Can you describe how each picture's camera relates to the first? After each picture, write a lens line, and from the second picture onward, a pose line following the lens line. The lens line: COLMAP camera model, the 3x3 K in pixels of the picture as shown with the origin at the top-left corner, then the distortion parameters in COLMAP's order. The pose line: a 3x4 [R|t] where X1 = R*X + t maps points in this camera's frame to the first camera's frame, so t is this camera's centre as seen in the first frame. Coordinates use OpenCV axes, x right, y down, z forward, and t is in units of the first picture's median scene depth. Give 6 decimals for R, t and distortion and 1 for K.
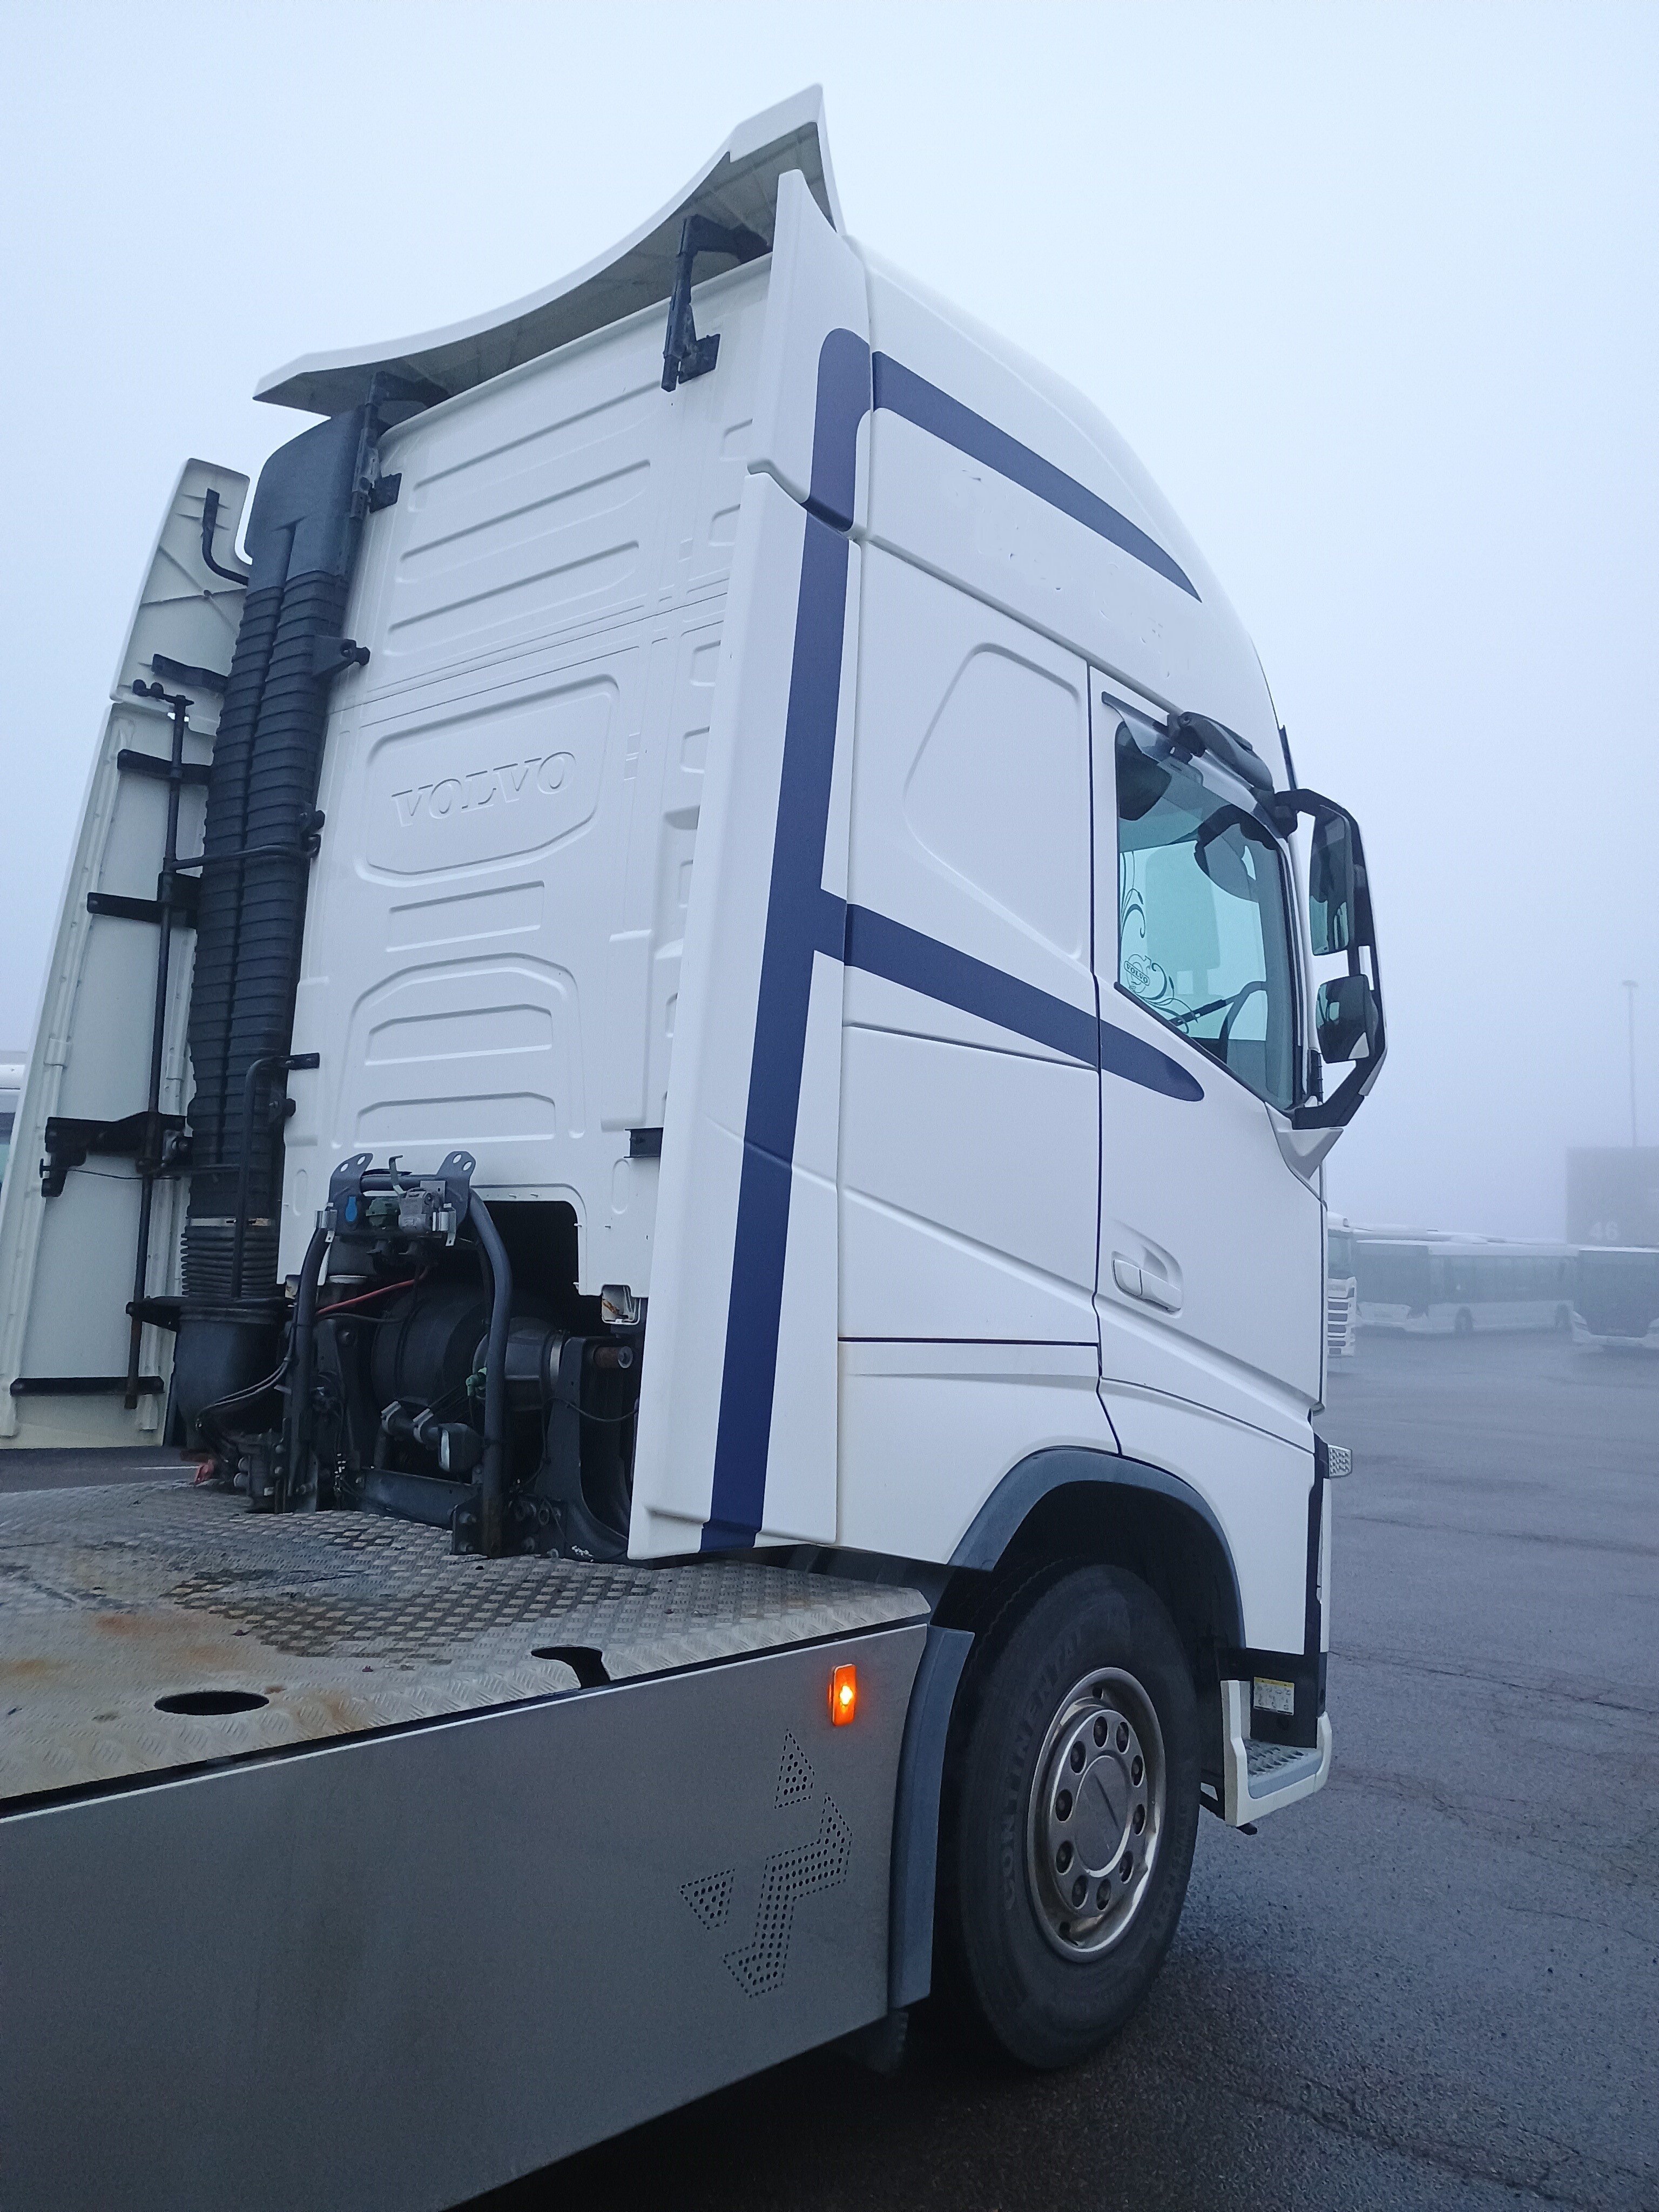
lens RADIAL K [[1918.8, 0, 854.2], [0, 1918.8, 1095.1], [0, 0, 1]] dist [0.058775, -0.074158]
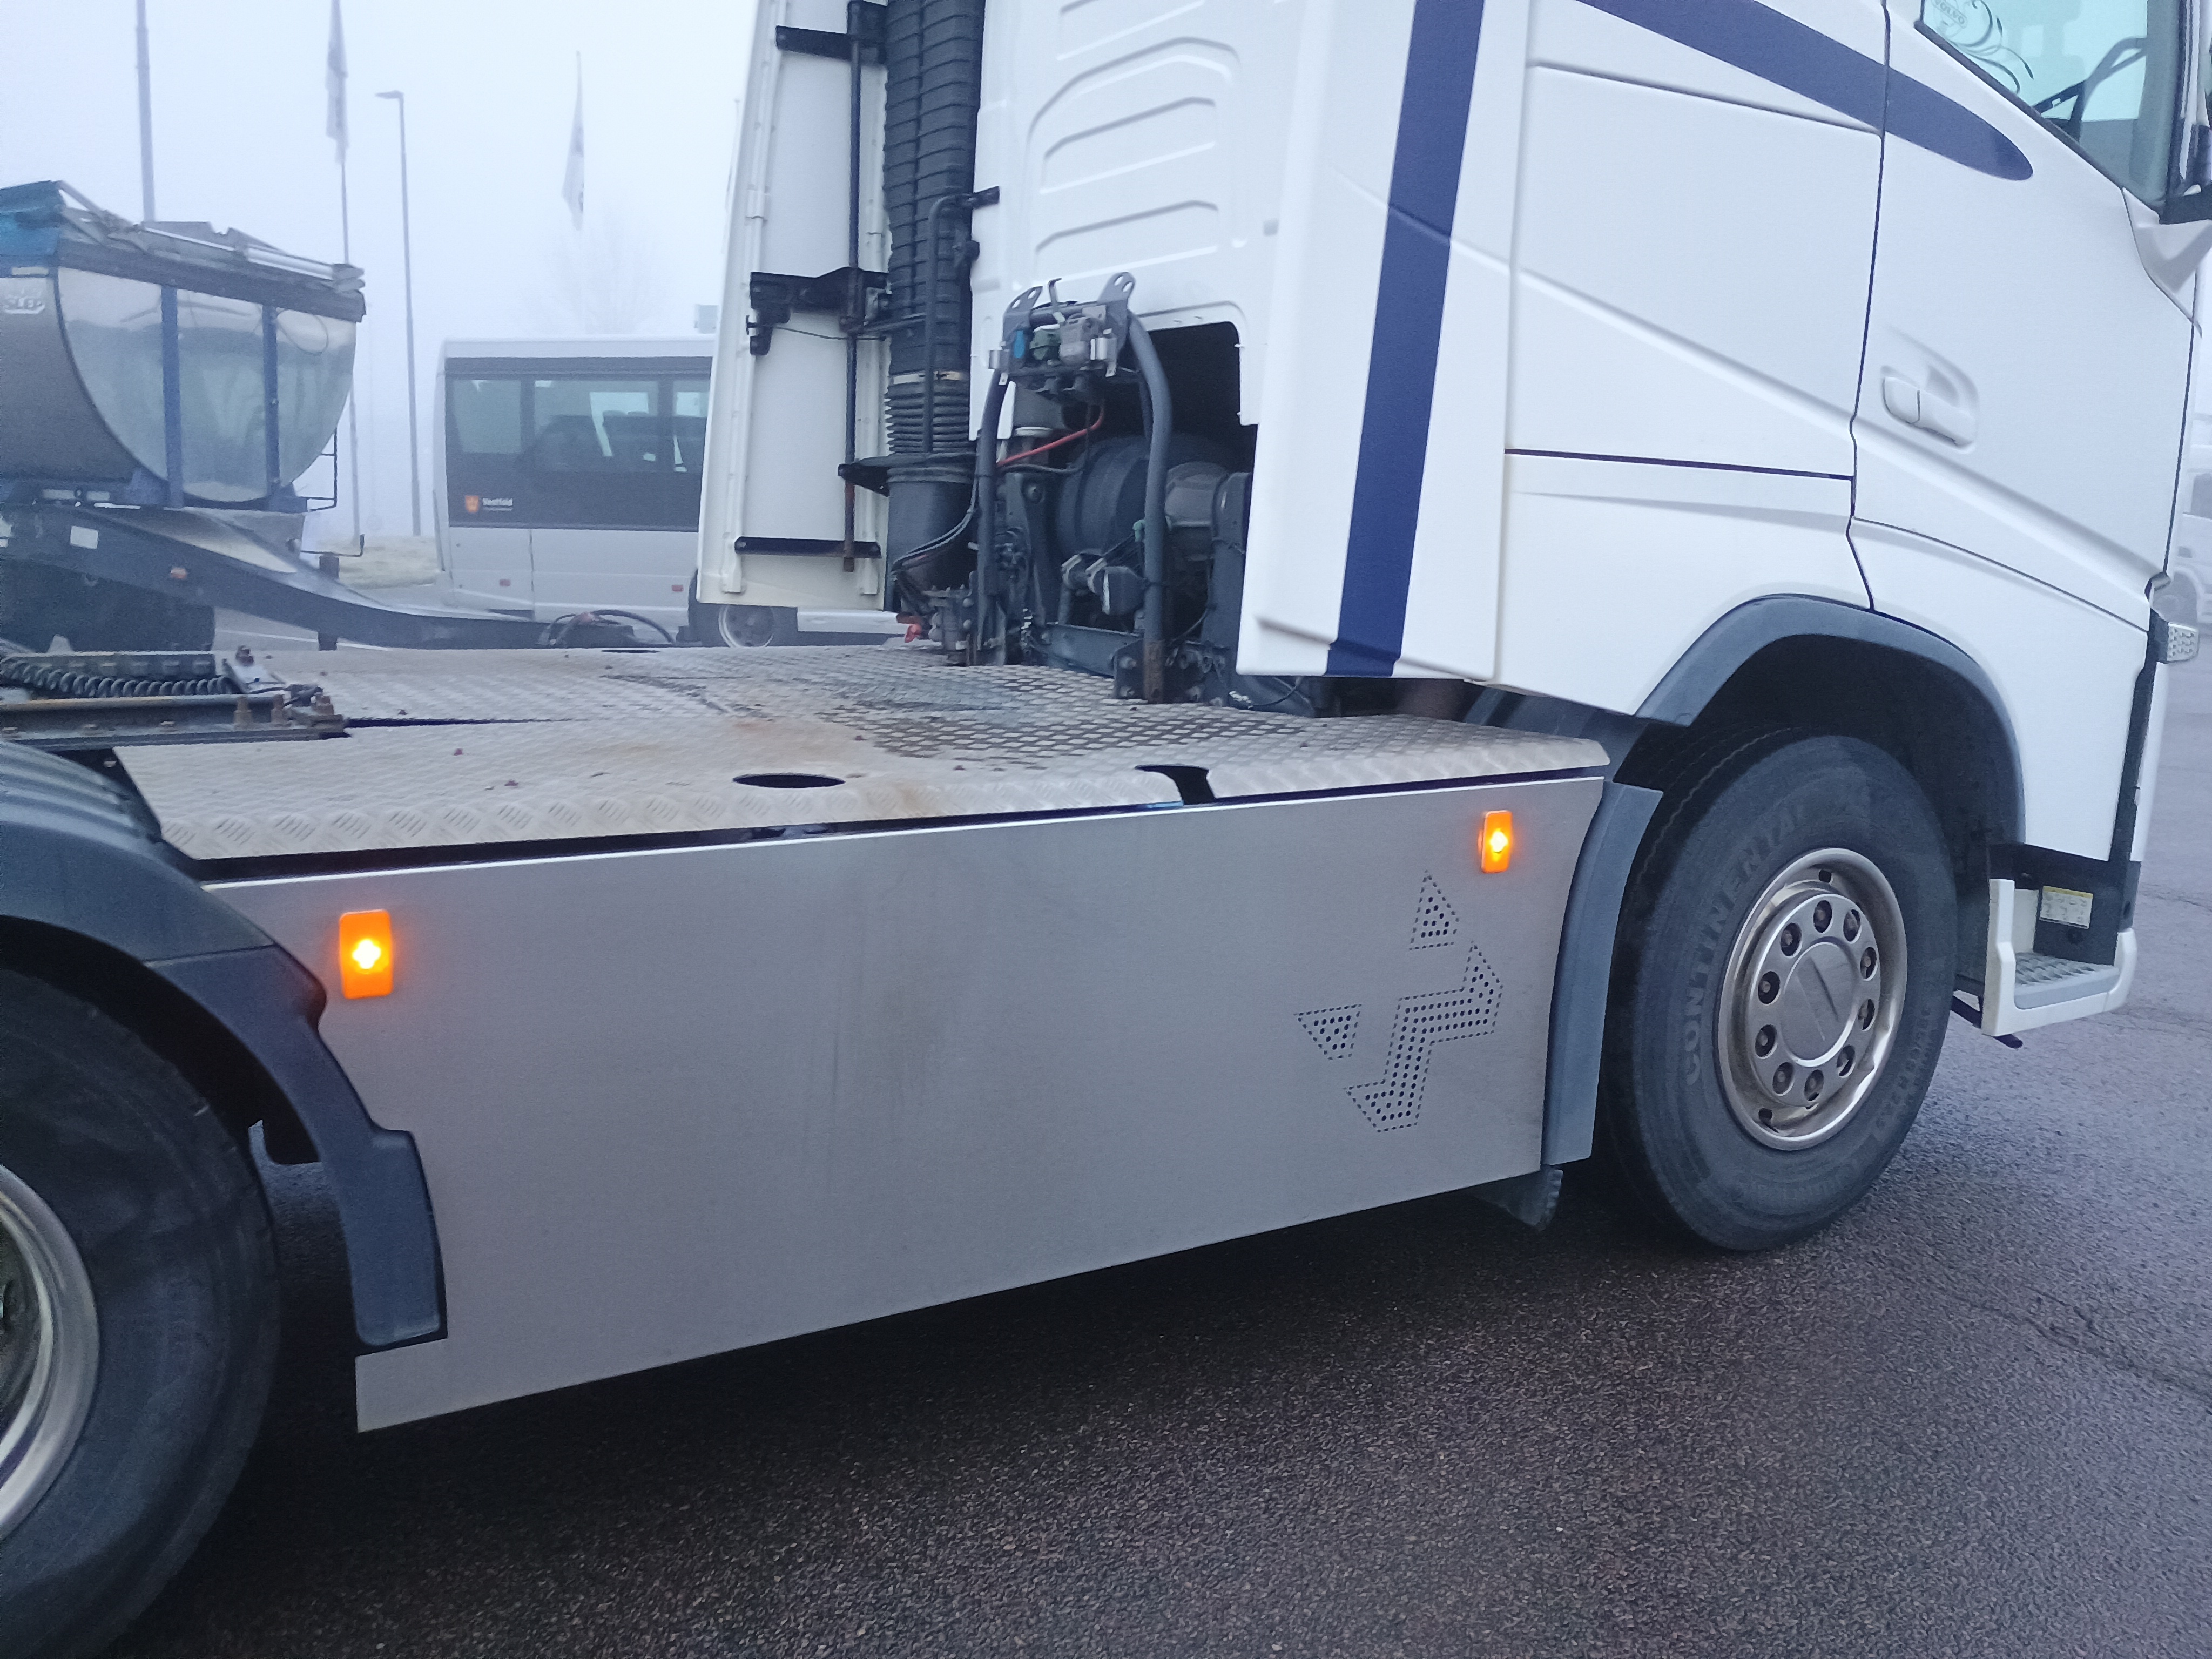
lens RADIAL K [[1918.8, 0, 1121.8], [0, 1918.8, 840.9], [0, 0, 1]] dist [0.058775, -0.074158]
pose [[0.956069, 0.045145, -0.289645, 0.071729], [0.027062, 0.970259, 0.240554, 0.070006], [0.291890, -0.237824, 0.926412, 0.084702]]
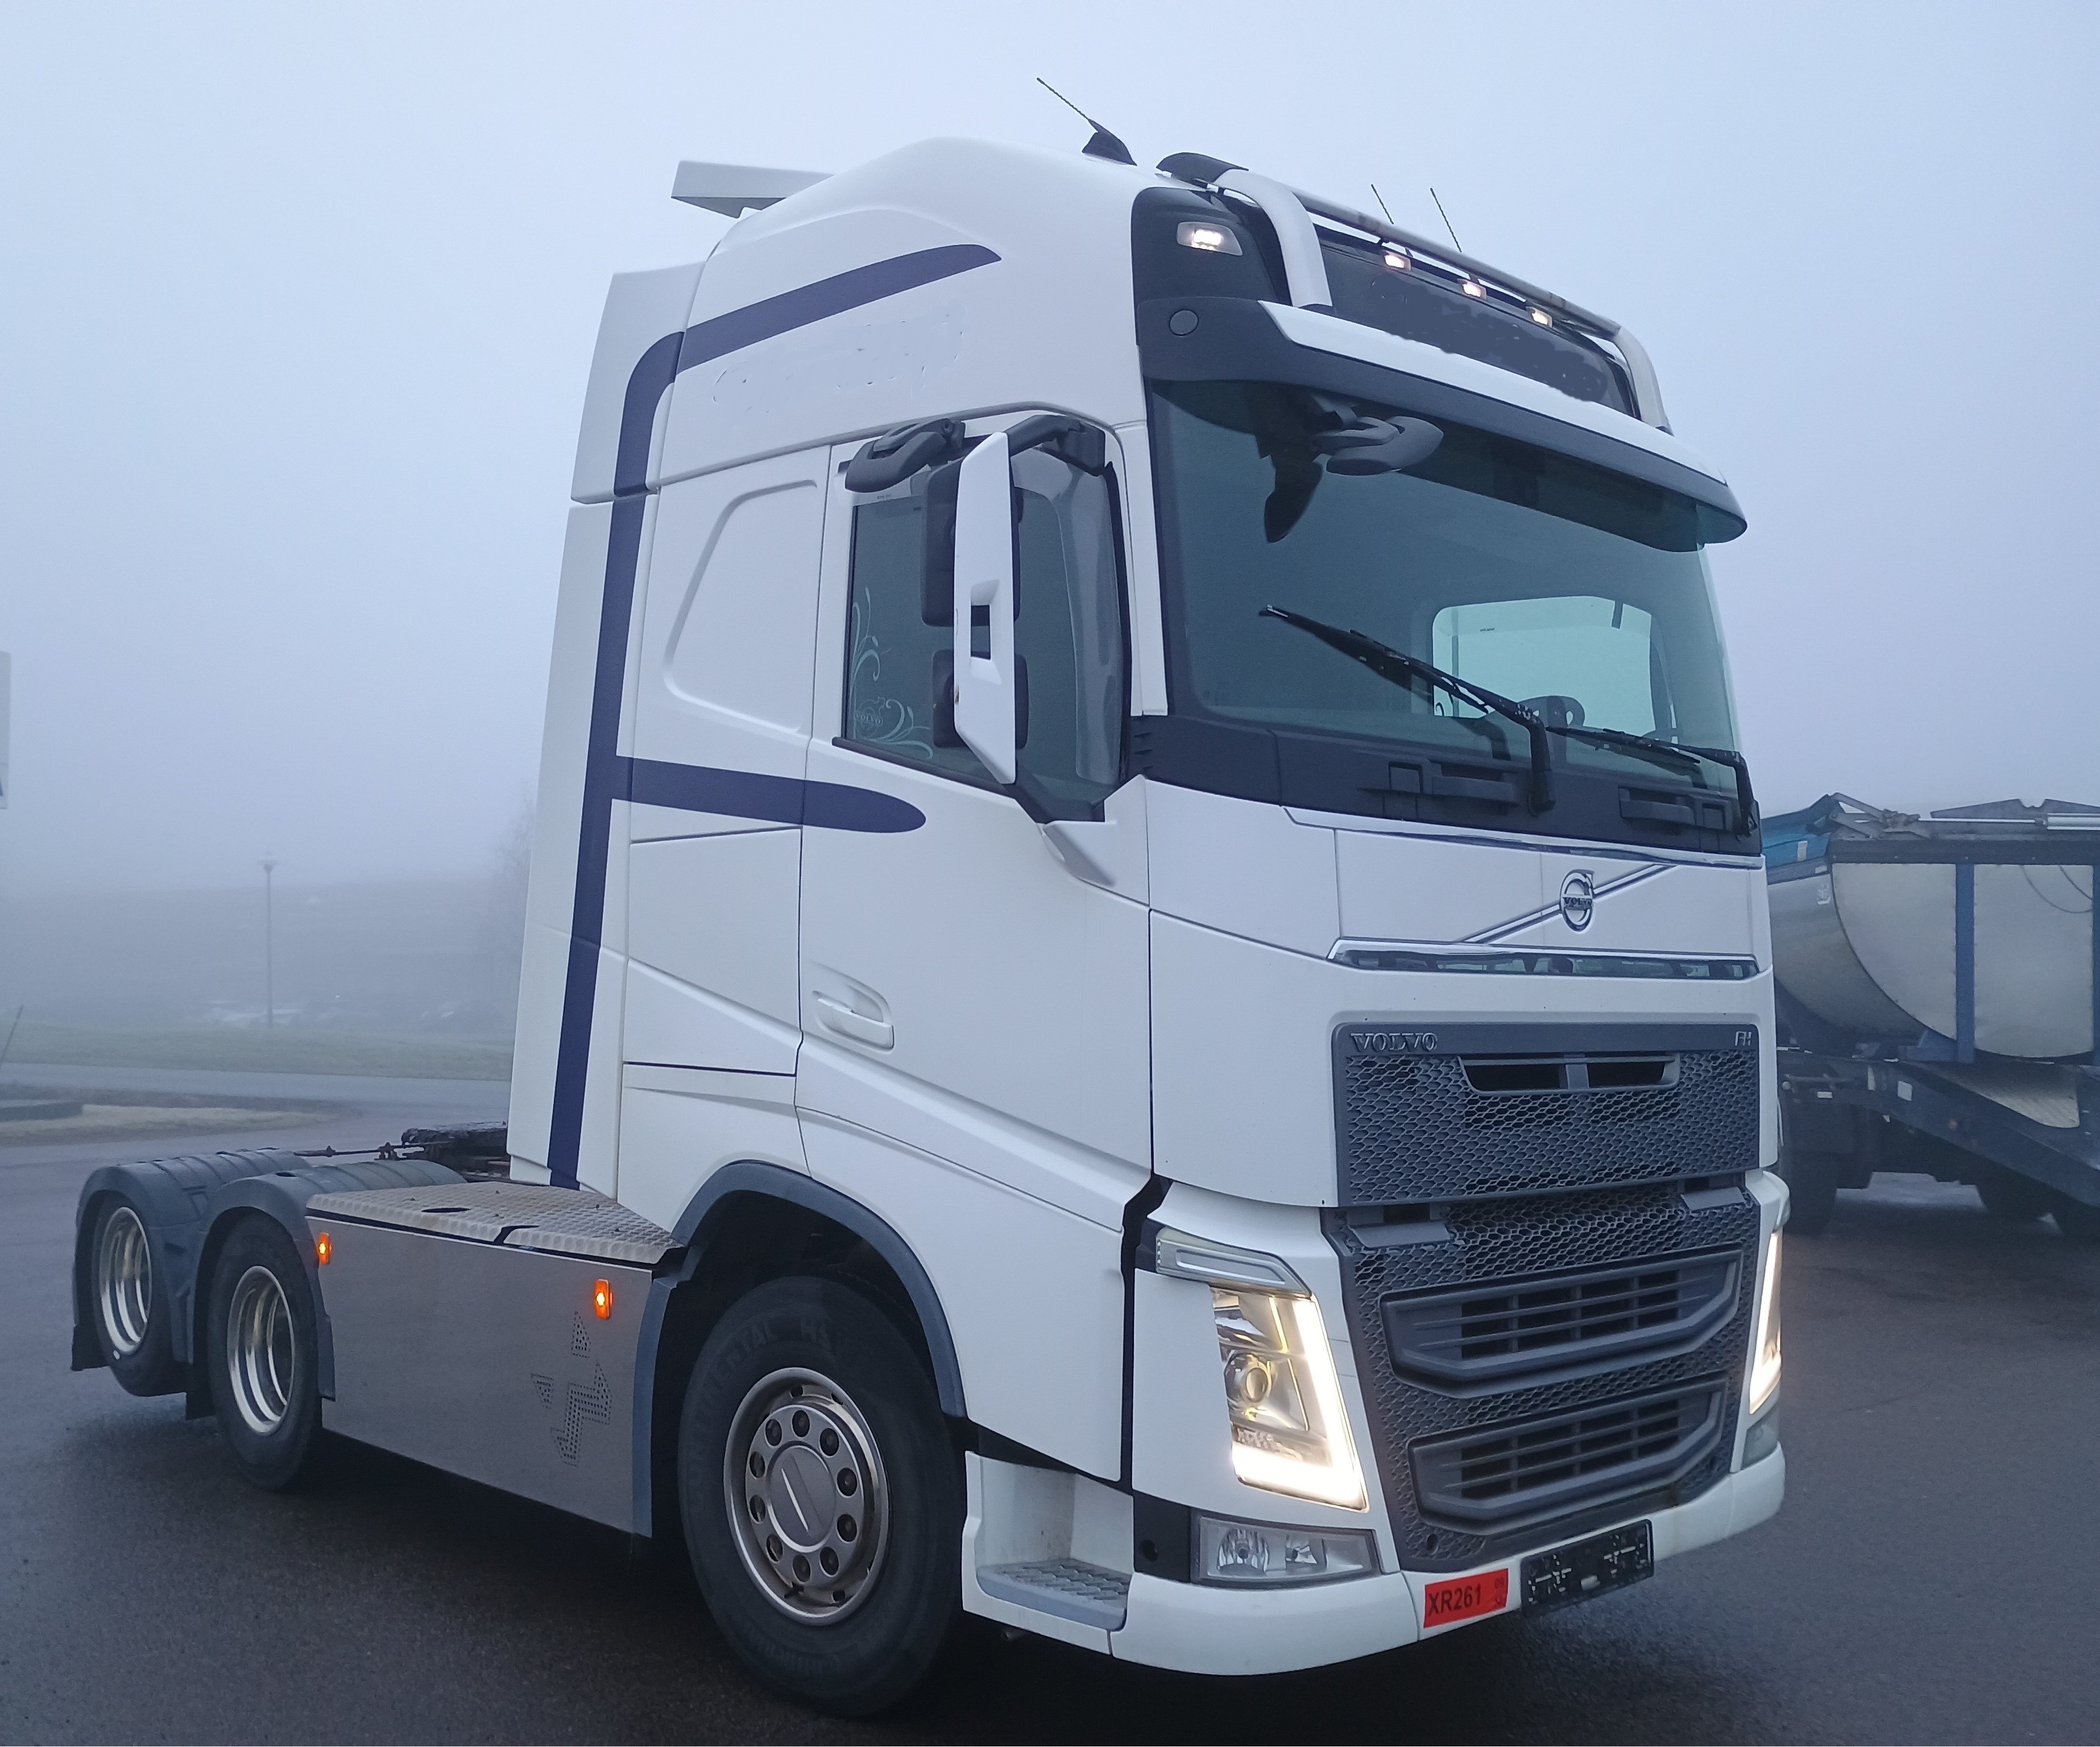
lens RADIAL K [[1994.9, 0, 913.8], [0, 1994.9, 911.2], [0, 0, 1]] dist [0.009853, 0.012685]
pose [[-0.133659, -0.077429, -0.987998, 1.220210], [0.087450, 0.992133, -0.089584, 0.140012], [0.987161, -0.098375, -0.125836, 1.184766]]
